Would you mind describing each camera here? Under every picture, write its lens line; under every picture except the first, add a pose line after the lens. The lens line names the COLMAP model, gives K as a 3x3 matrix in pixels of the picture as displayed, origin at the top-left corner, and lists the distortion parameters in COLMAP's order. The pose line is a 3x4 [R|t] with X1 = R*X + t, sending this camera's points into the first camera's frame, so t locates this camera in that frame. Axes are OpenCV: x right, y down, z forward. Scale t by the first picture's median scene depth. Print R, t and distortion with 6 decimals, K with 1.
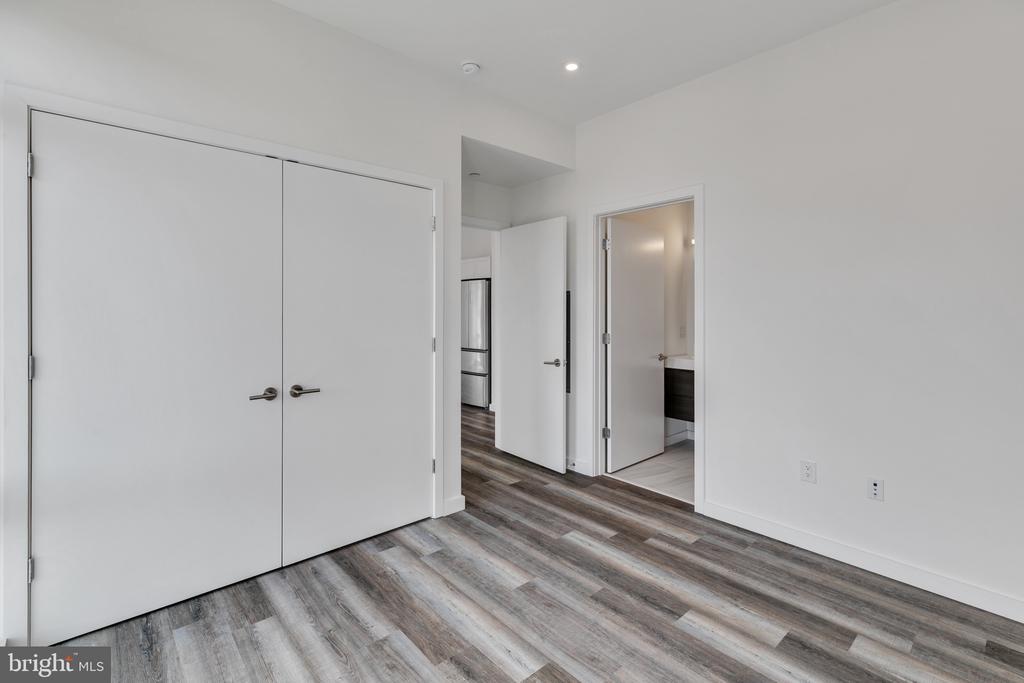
lens RADIAL K [[463.0, 0, 510.8], [0, 463.0, 309.4], [0, 0, 1]] dist [0.003964, 0.000677]
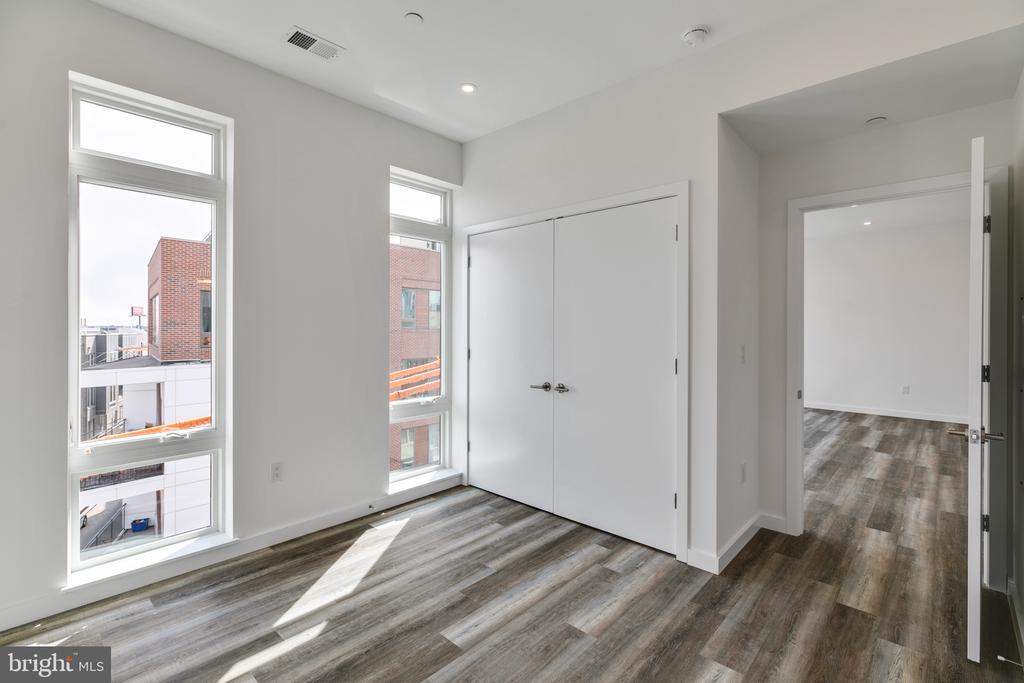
lens RADIAL K [[474.6, 0, 531.6], [0, 474.6, 324.7], [0, 0, 1]] dist [0.000751, -0.000005]
pose [[0.125068, -0.004972, -0.992136, 0.986816], [-0.003514, 0.999979, -0.005454, 0.001743], [0.992142, 0.004169, 0.125048, 0.828176]]
